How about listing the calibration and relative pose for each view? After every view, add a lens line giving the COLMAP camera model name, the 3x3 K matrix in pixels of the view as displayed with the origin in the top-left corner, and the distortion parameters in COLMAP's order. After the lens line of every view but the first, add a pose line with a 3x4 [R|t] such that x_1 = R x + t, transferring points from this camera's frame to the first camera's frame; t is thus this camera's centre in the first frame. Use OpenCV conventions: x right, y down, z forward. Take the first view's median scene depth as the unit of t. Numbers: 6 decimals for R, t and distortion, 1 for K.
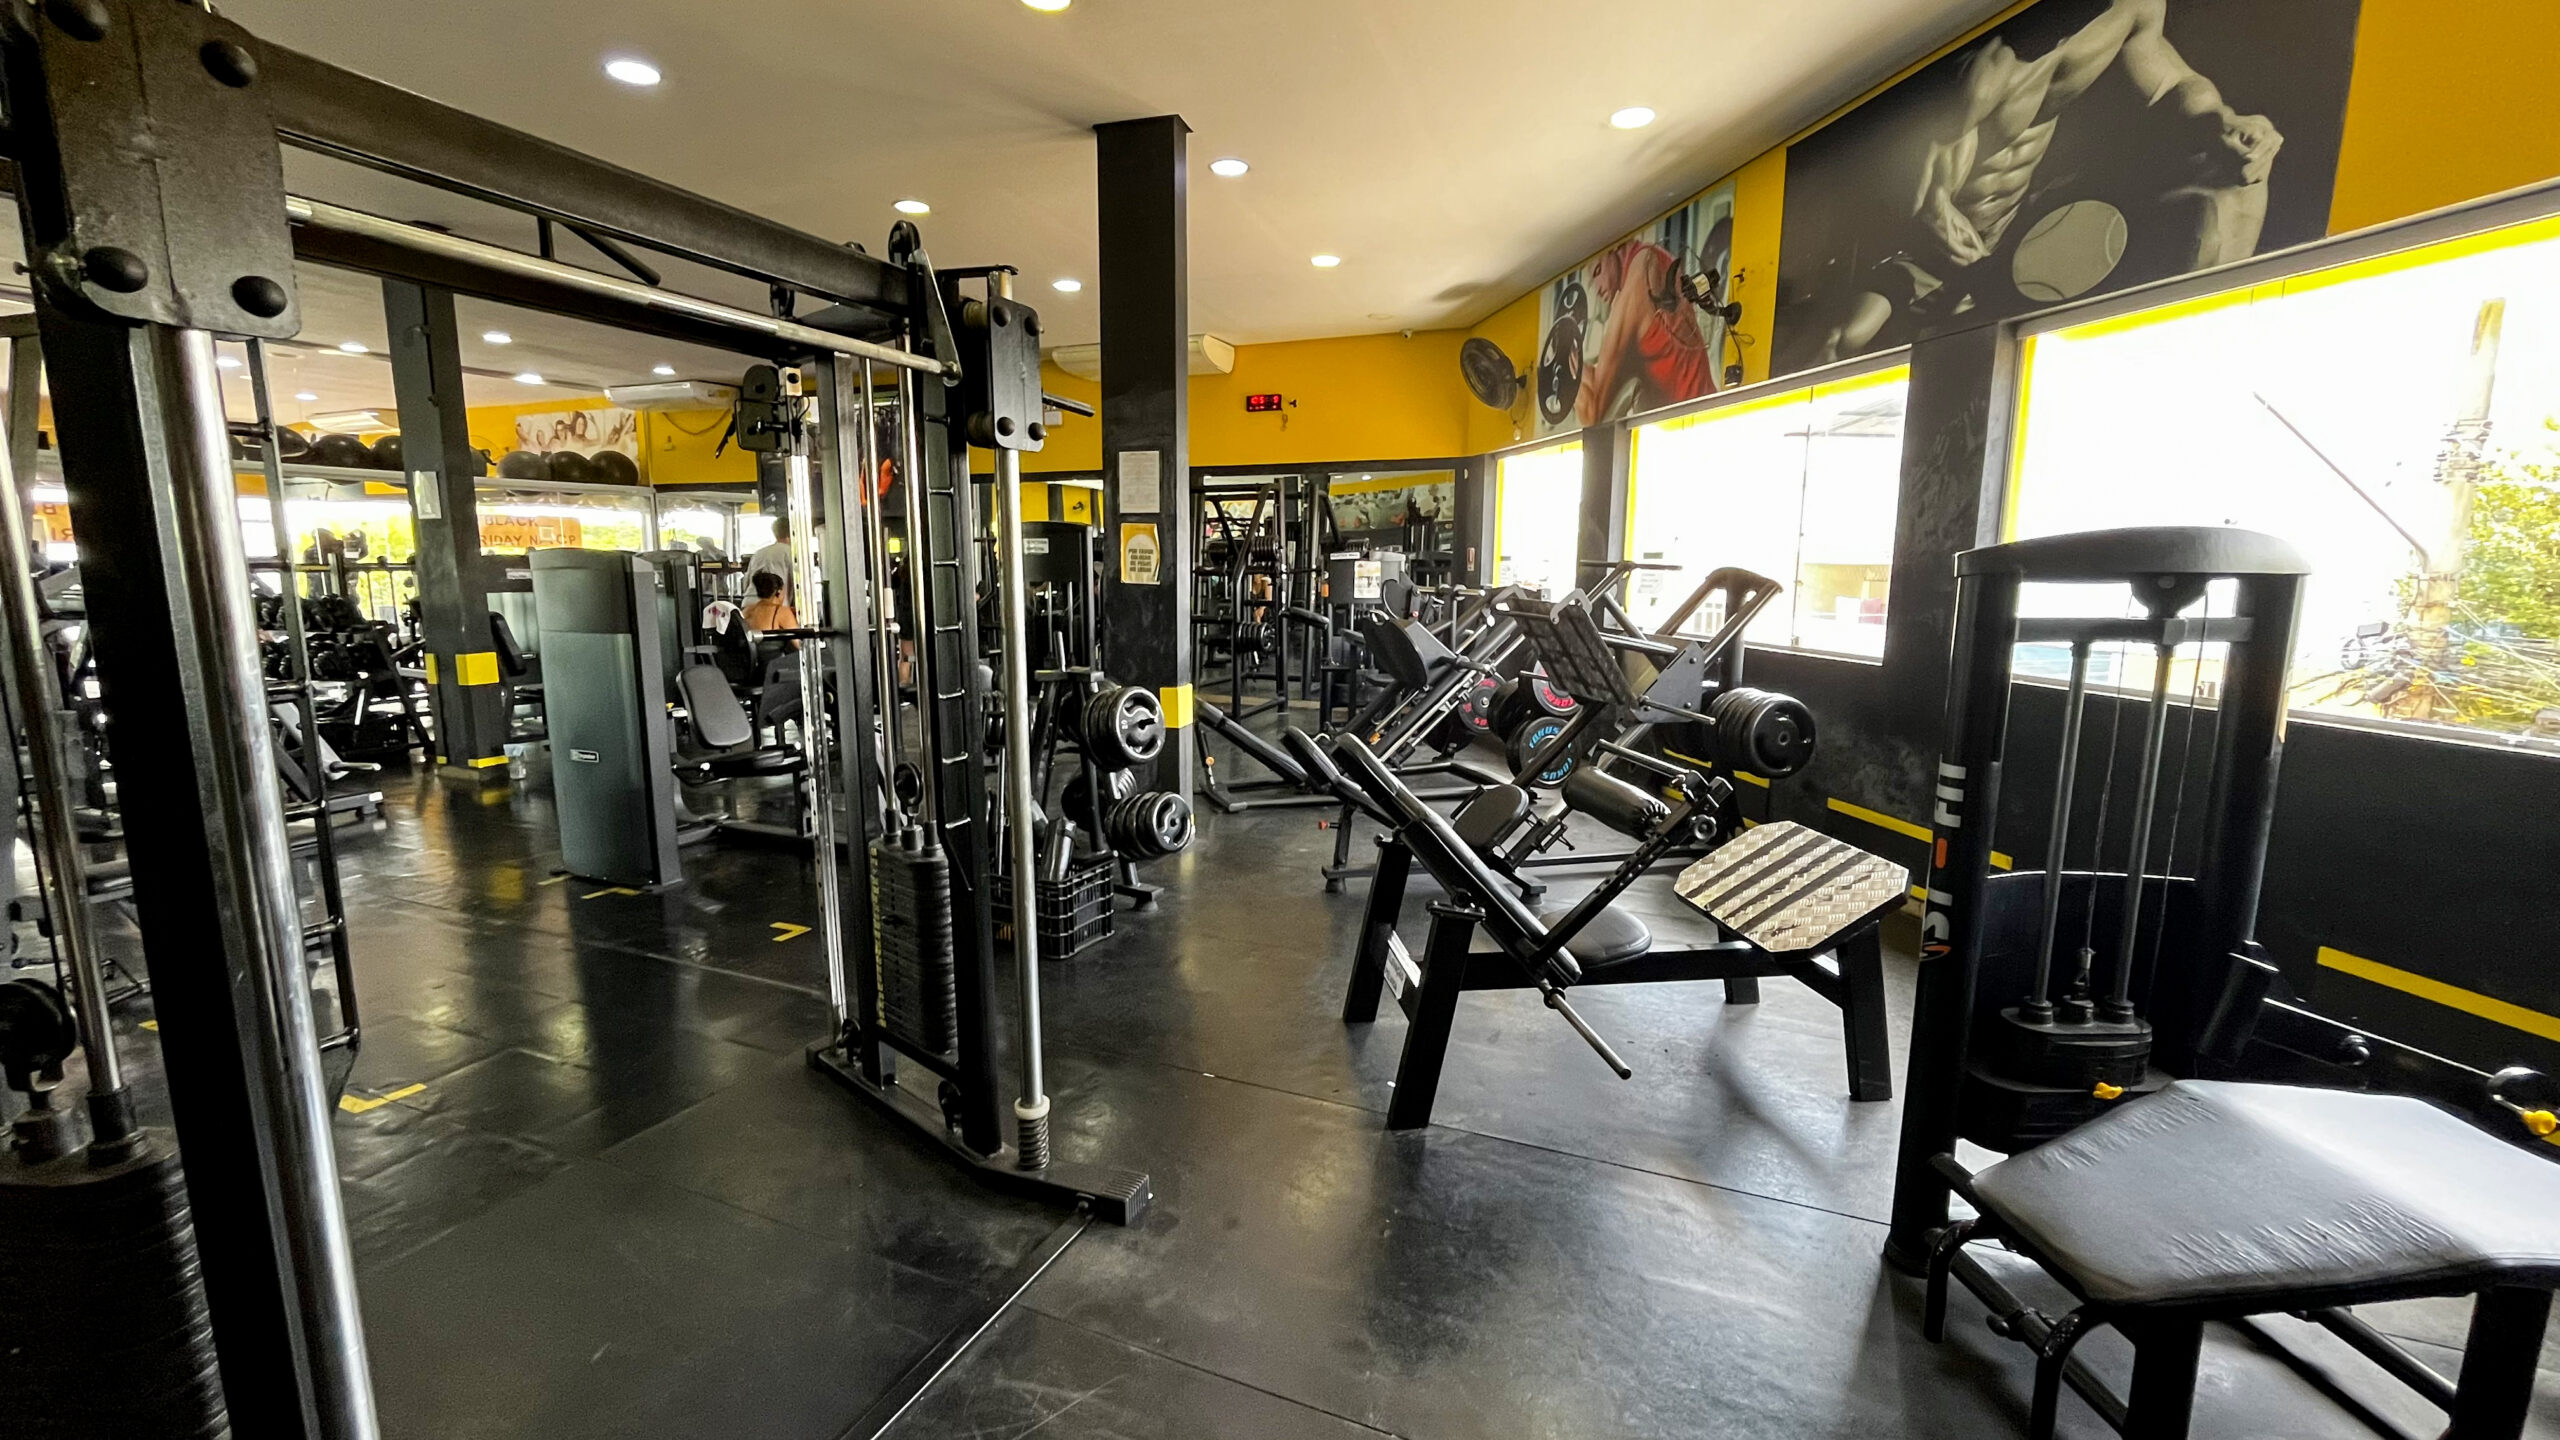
lens RADIAL K [[1043.6, 0, 1280.0], [0, 1043.6, 720.0], [0, 0, 1]] dist [-0.000581, -0.000151]
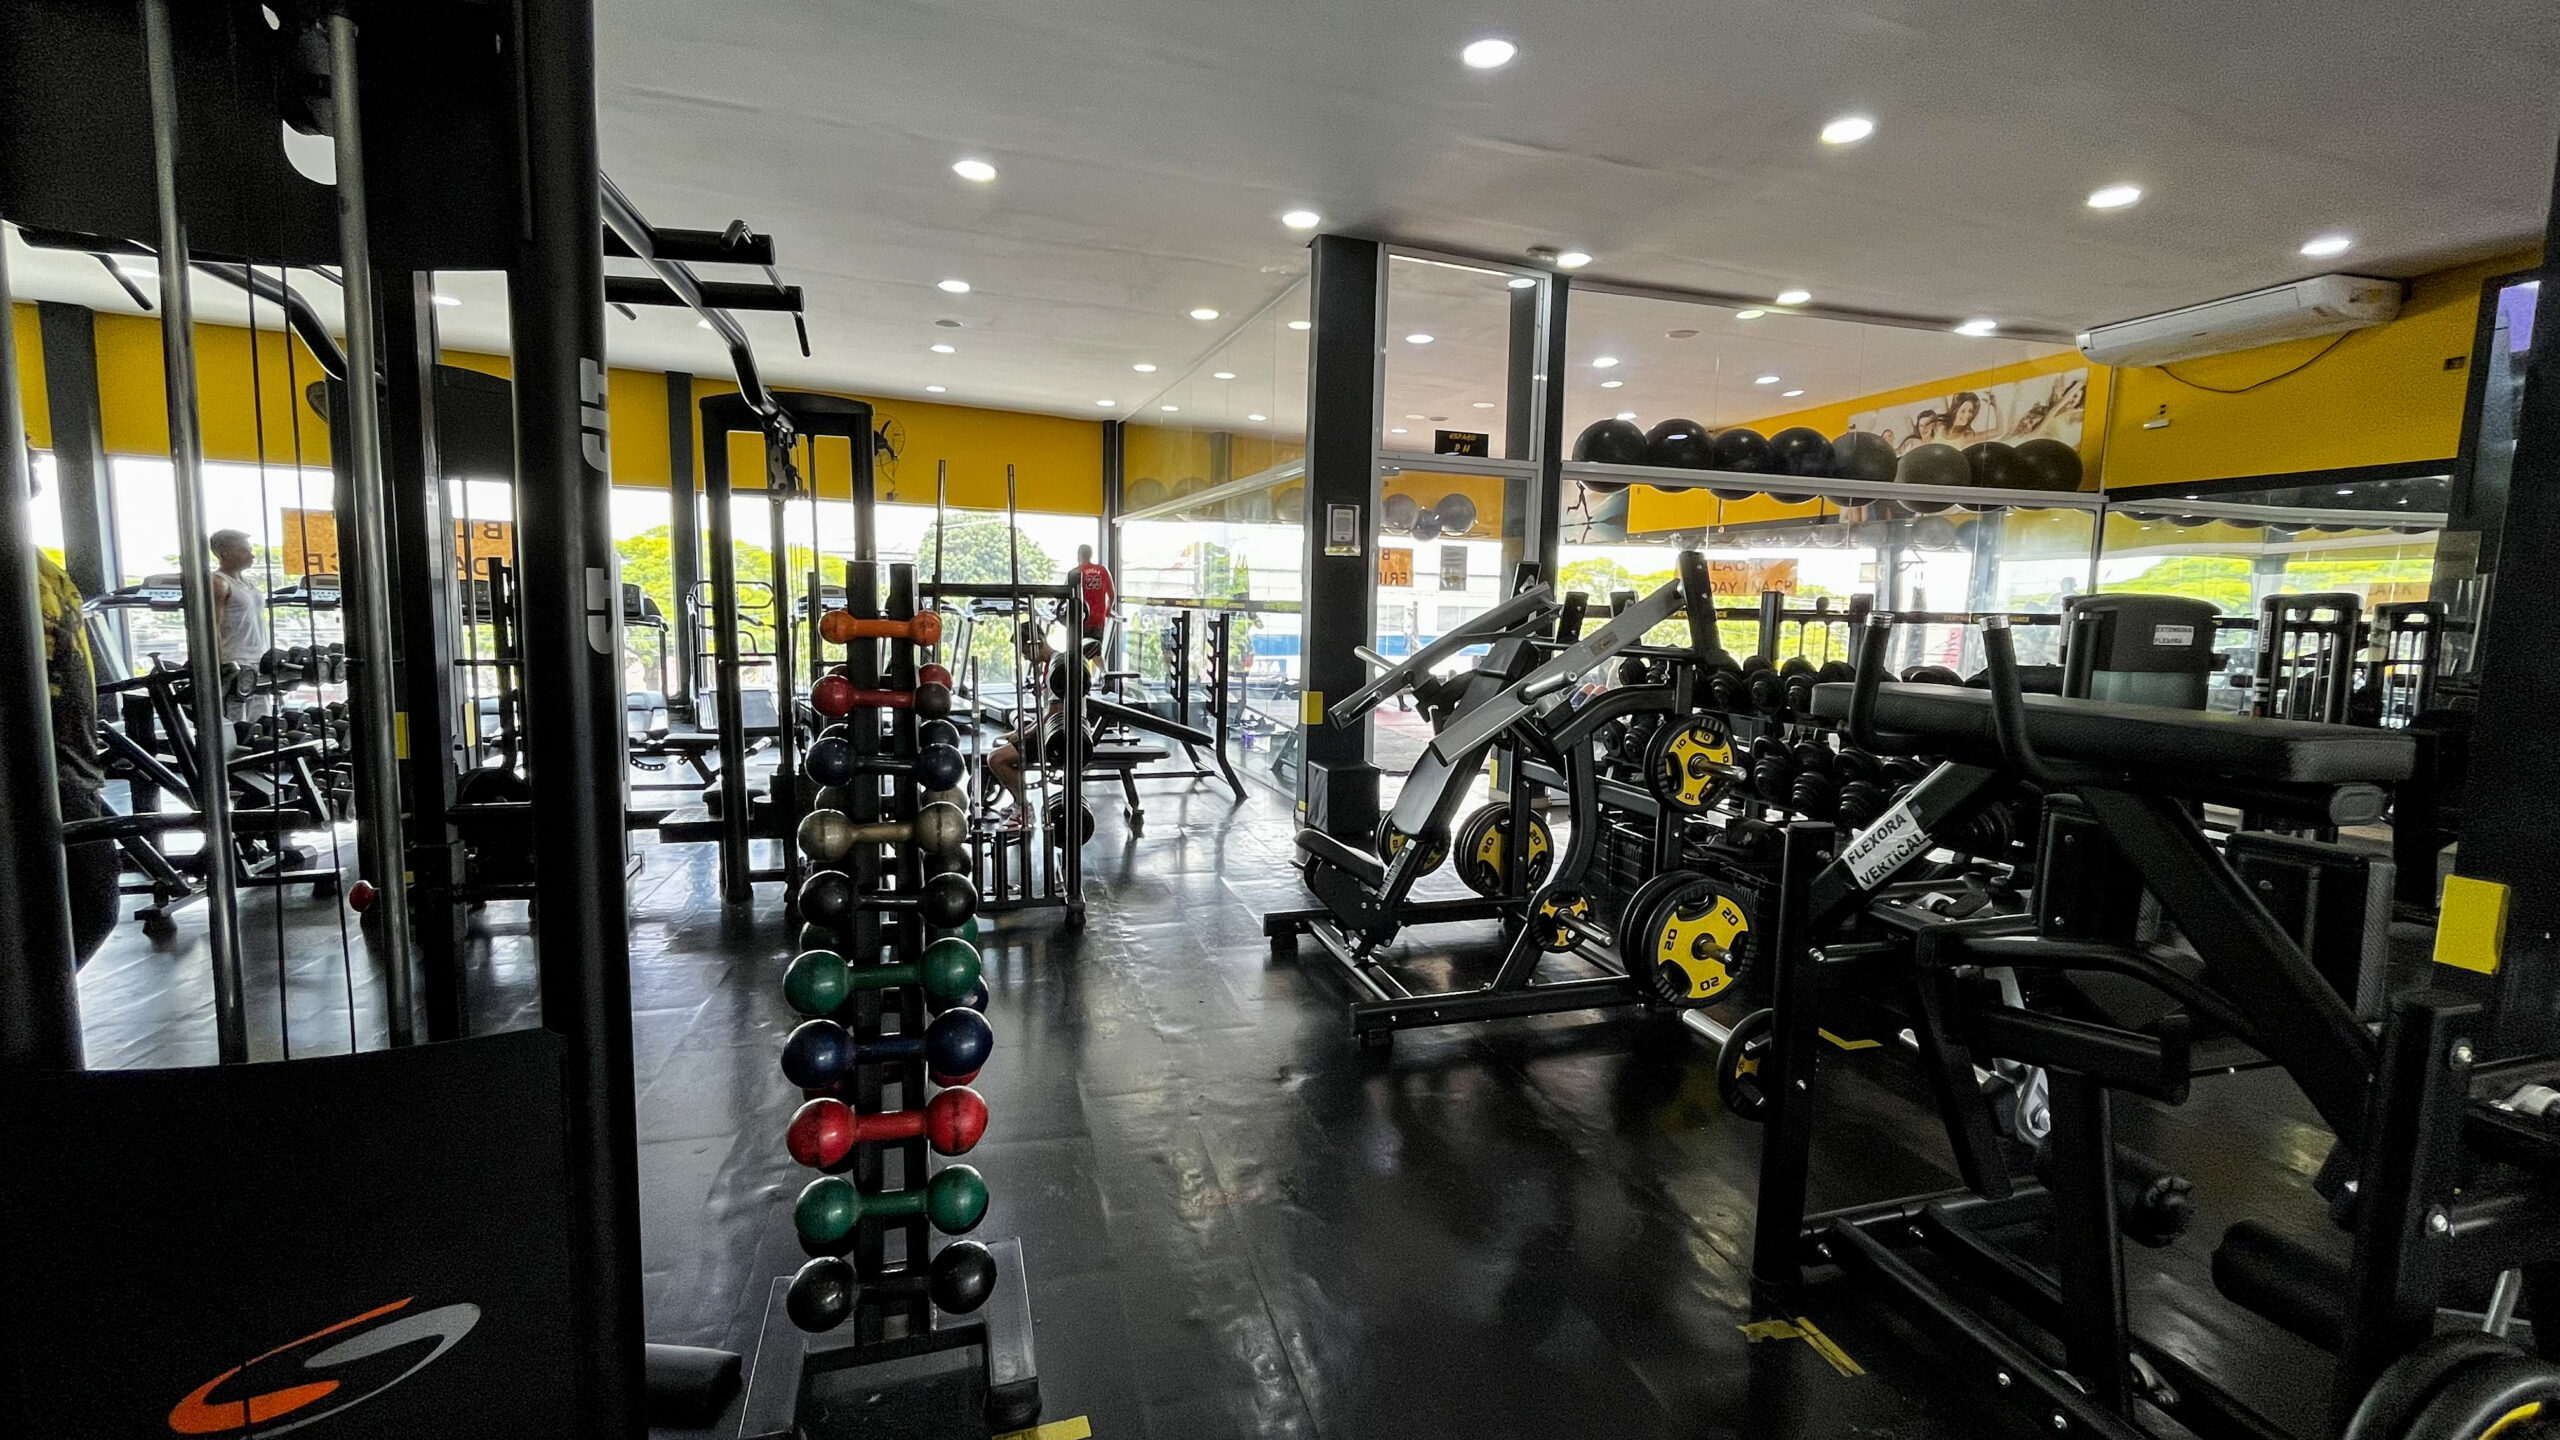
lens RADIAL K [[1057.3, 0, 1269.3], [0, 1057.3, 711.9], [0, 0, 1]] dist [-0.002547, 0.000068]
pose [[0.624370, 0.091533, -0.775748, -0.837943], [-0.138097, 0.990402, 0.005712, -0.067692], [0.768825, 0.103562, 0.631017, 0.505314]]
